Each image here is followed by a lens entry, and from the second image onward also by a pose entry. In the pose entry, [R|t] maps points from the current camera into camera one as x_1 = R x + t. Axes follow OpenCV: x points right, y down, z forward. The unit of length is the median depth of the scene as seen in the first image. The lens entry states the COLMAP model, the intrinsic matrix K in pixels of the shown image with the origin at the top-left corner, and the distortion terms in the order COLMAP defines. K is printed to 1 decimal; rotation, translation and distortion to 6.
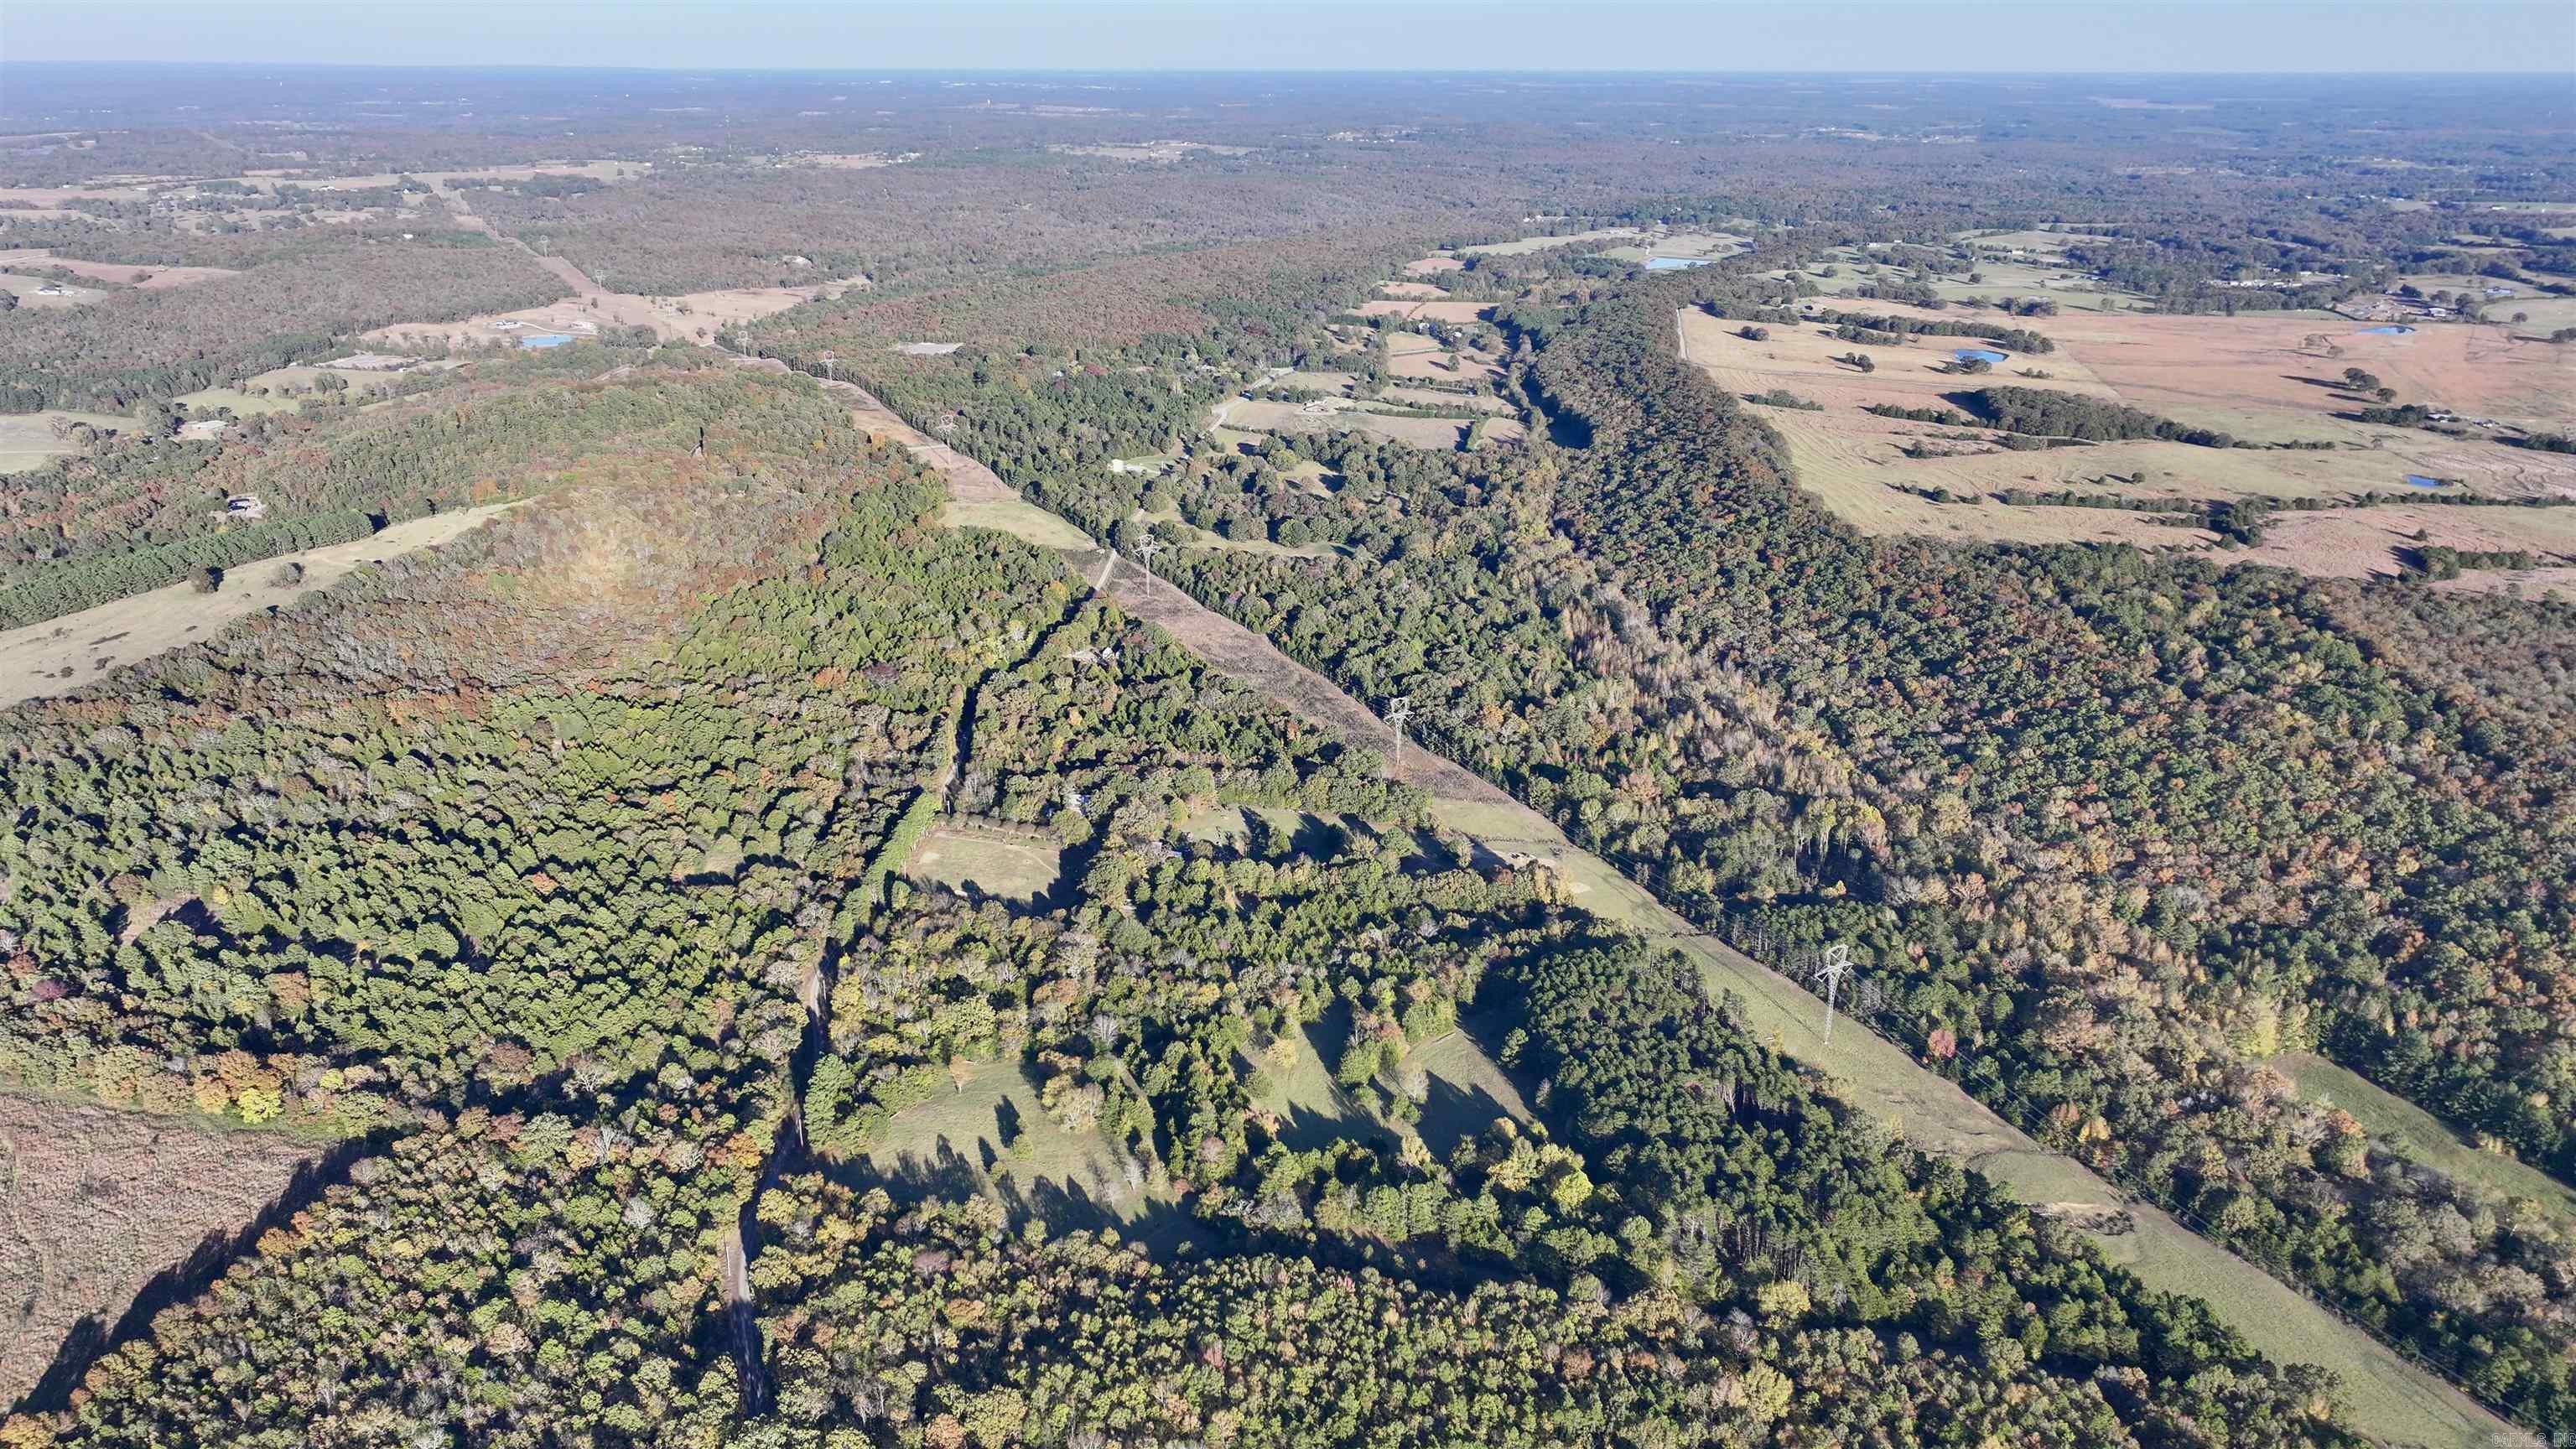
lens RADIAL K [[1787.1, 0, 1293.8], [0, 1787.1, 721.6], [0, 0, 1]] dist [-0.009733, 0.027369]
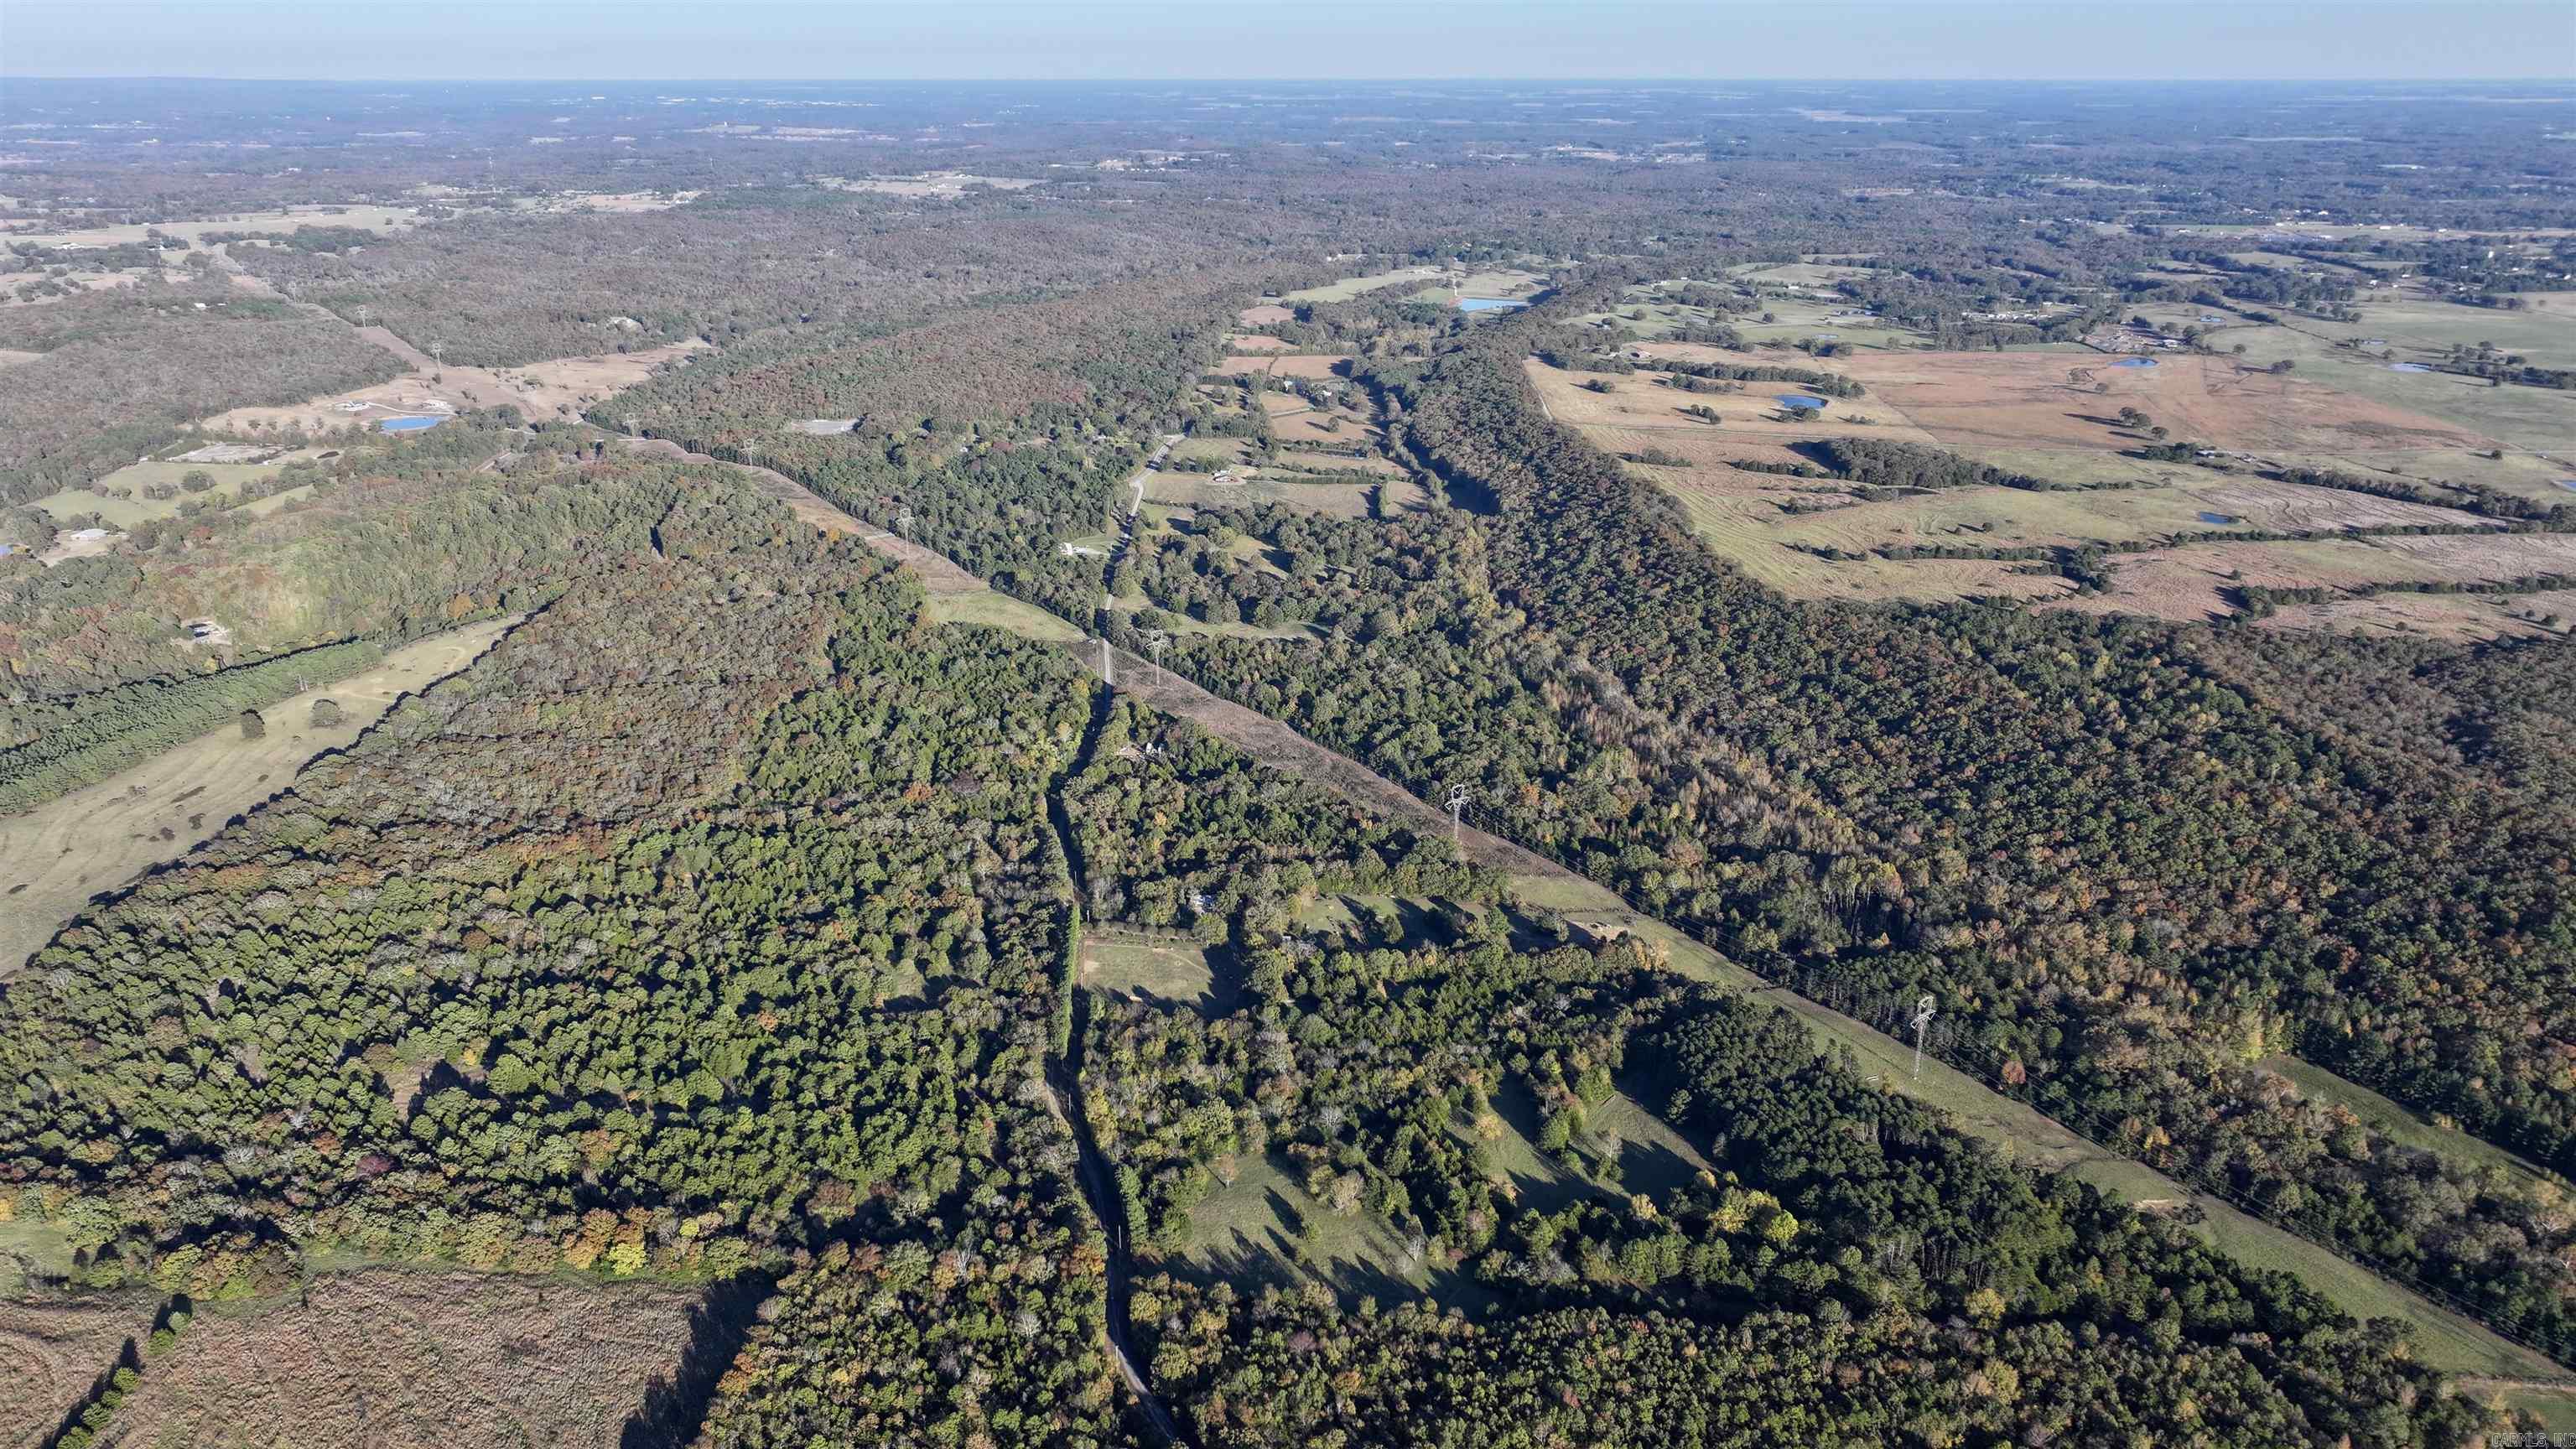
lens RADIAL K [[1787.1, 0, 1293.8], [0, 1787.1, 721.6], [0, 0, 1]] dist [-0.009733, 0.027369]
pose [[0.989397, -0.052272, 0.135507, -0.184501], [0.052861, 0.998602, -0.000746, -0.055568], [-0.135279, 0.007901, 0.990776, -0.087891]]
